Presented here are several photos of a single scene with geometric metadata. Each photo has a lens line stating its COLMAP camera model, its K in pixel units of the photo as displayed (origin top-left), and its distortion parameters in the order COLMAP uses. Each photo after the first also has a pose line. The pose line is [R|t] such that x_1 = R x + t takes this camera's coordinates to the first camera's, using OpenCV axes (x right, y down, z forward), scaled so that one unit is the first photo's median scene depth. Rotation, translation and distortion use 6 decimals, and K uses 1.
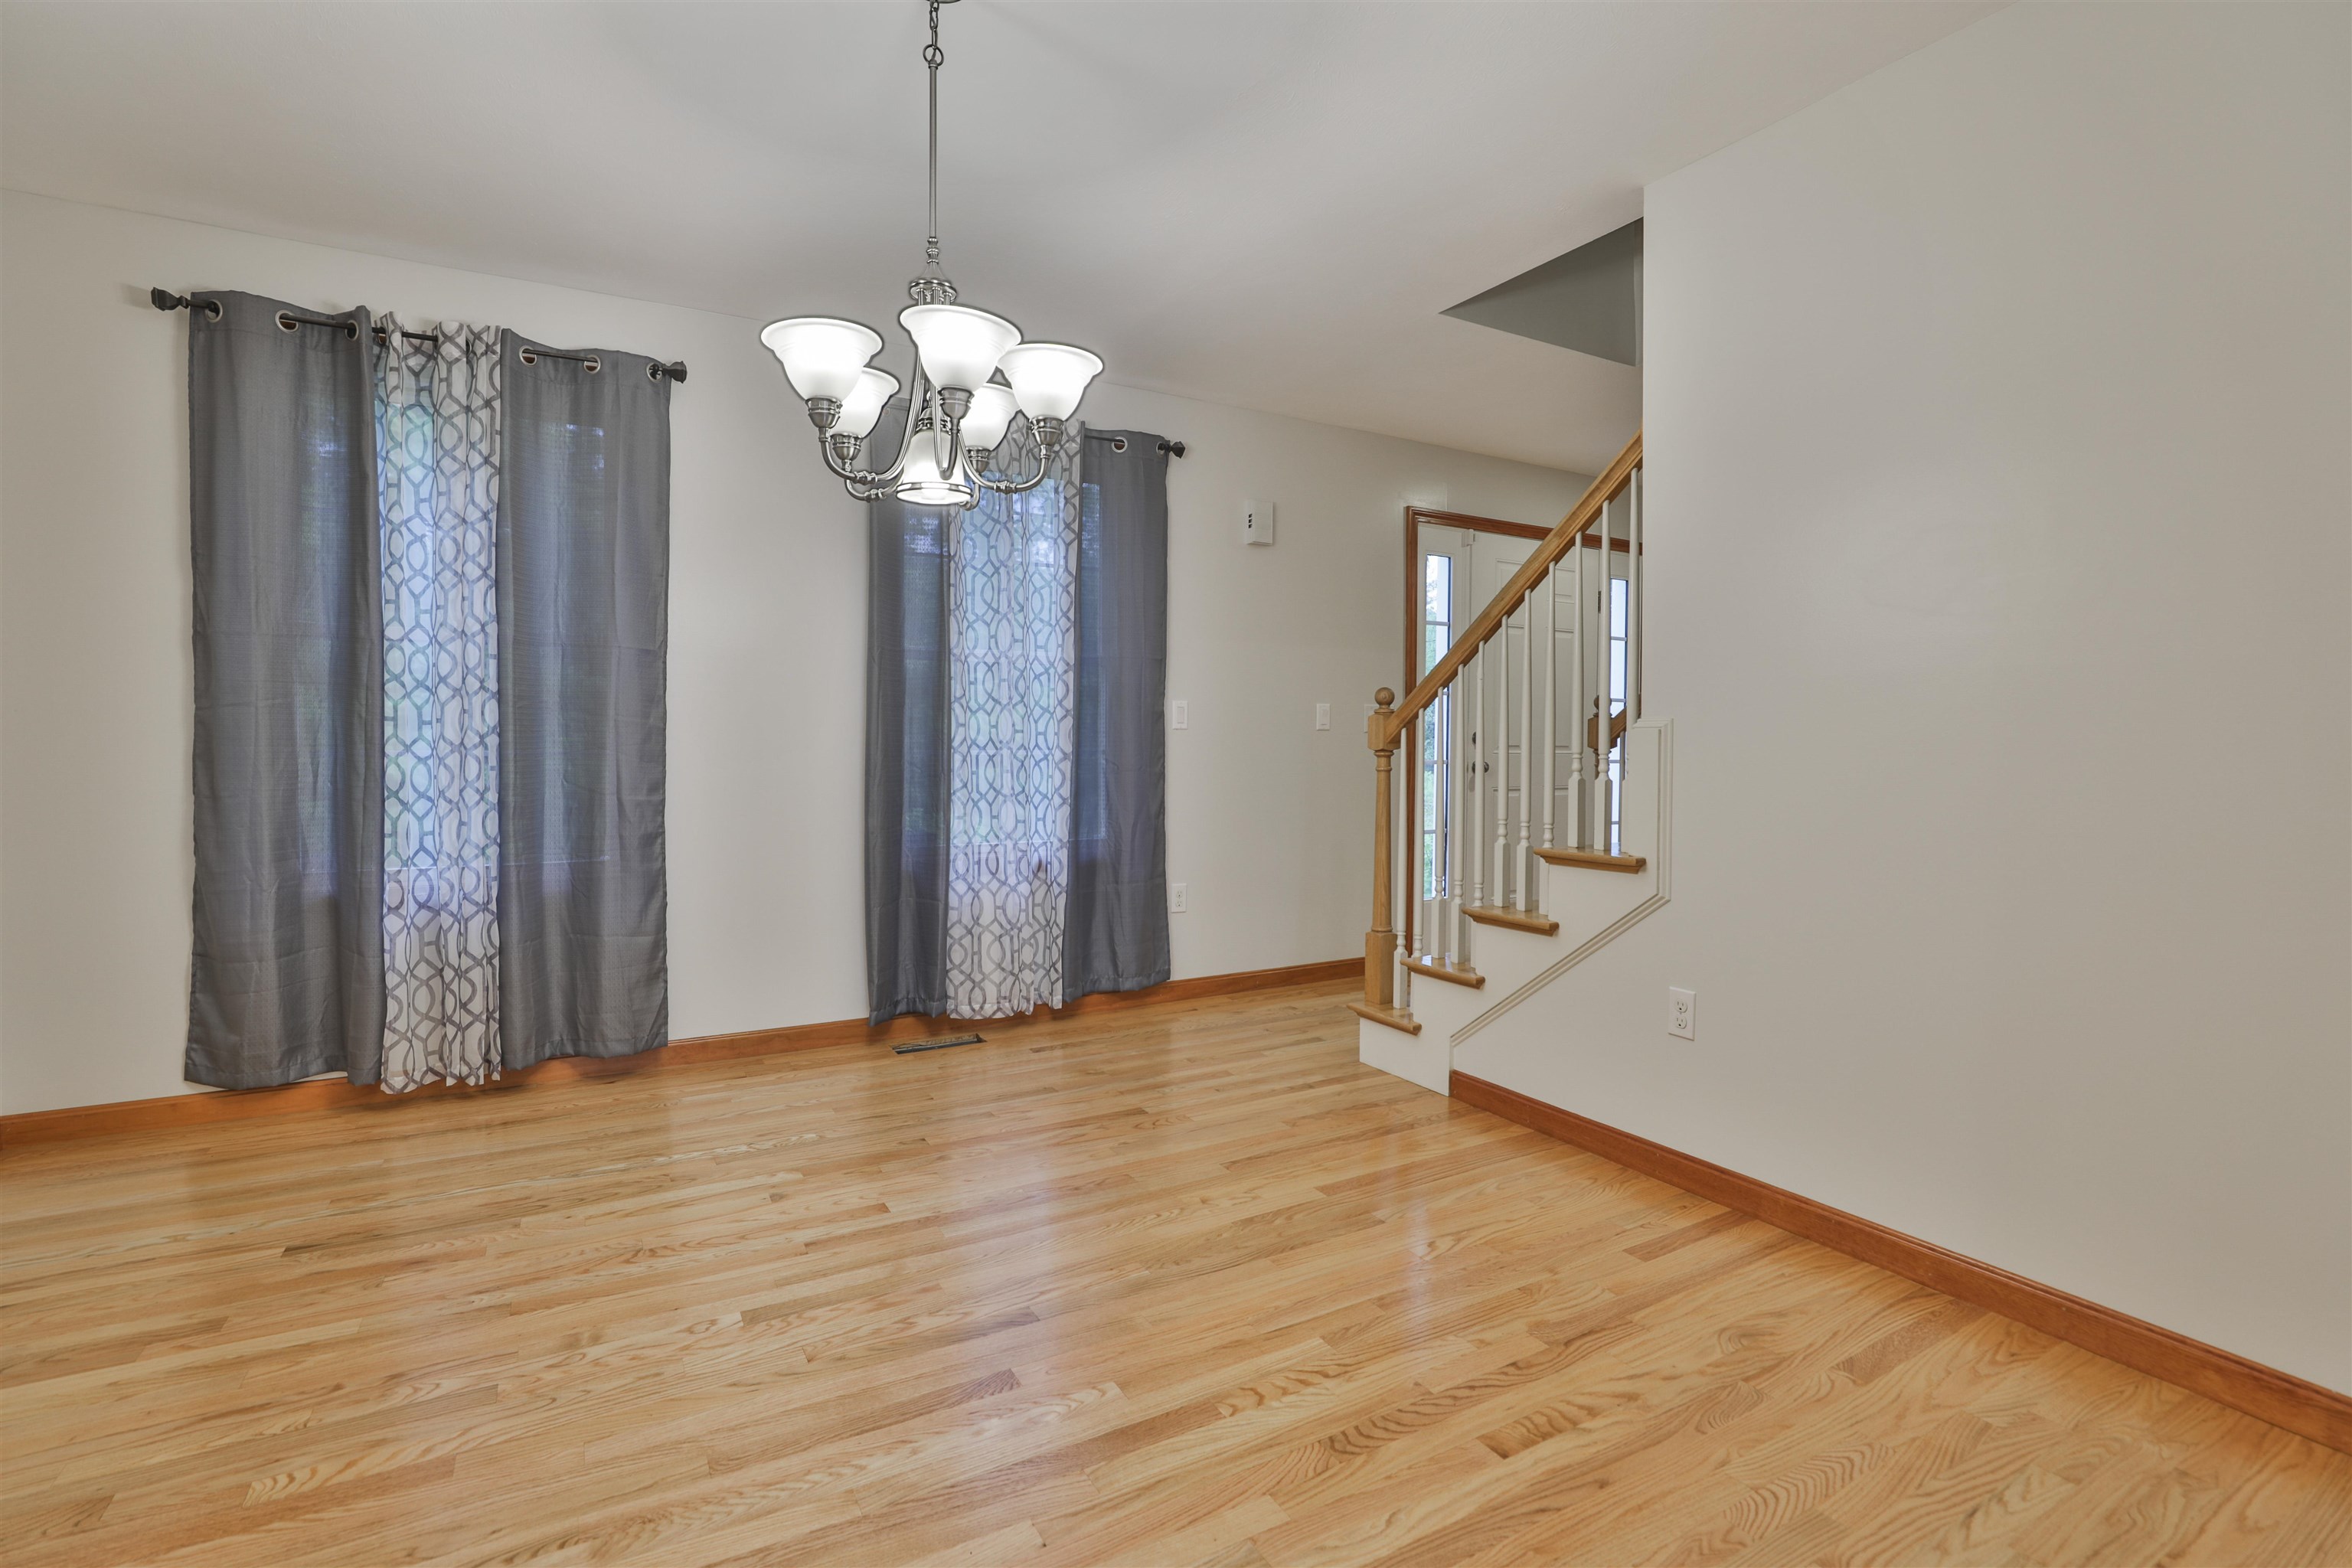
lens RADIAL K [[1096.4, 0, 1195.2], [0, 1096.4, 770.4], [0, 0, 1]] dist [-0.010416, 0.003330]
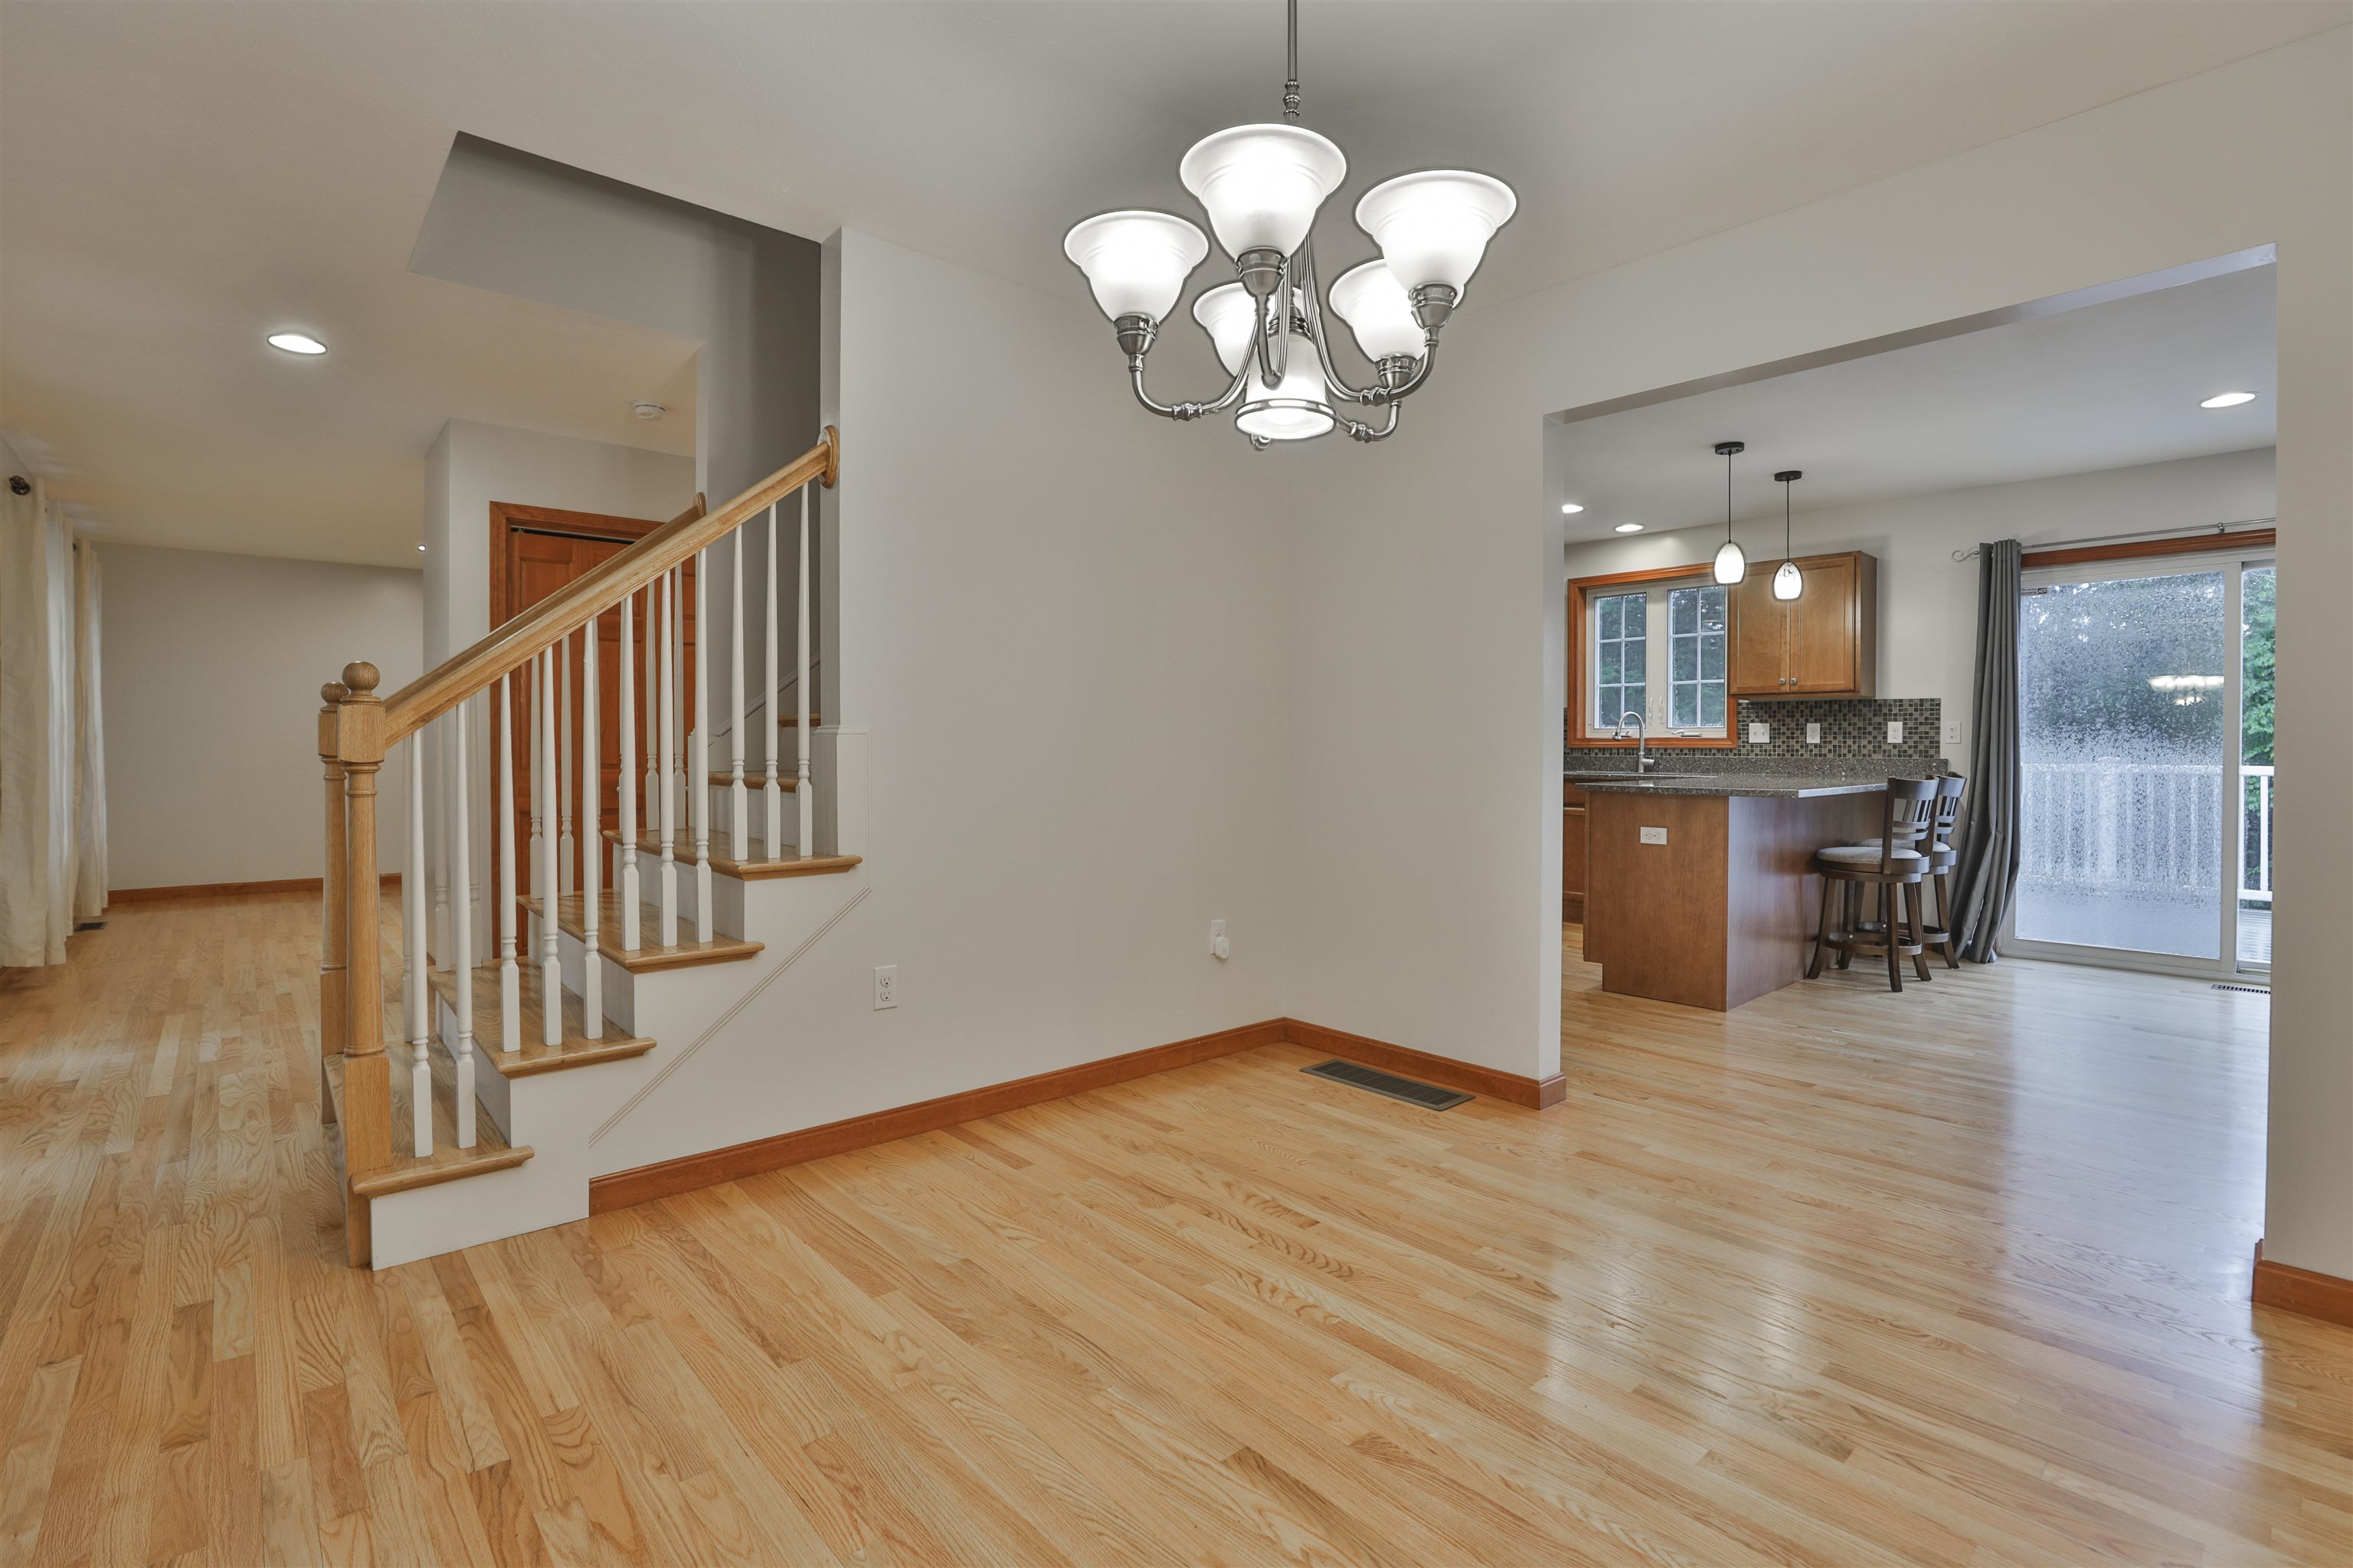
lens RADIAL K [[1096.9, 0, 1171.0], [0, 1096.9, 762.5], [0, 0, 1]] dist [-0.010416, 0.003330]
pose [[-0.201763, -0.011199, 0.979370, -0.610072], [0.024695, 0.999559, 0.016518, -0.019042], [-0.979123, 0.027518, -0.201398, 0.788451]]
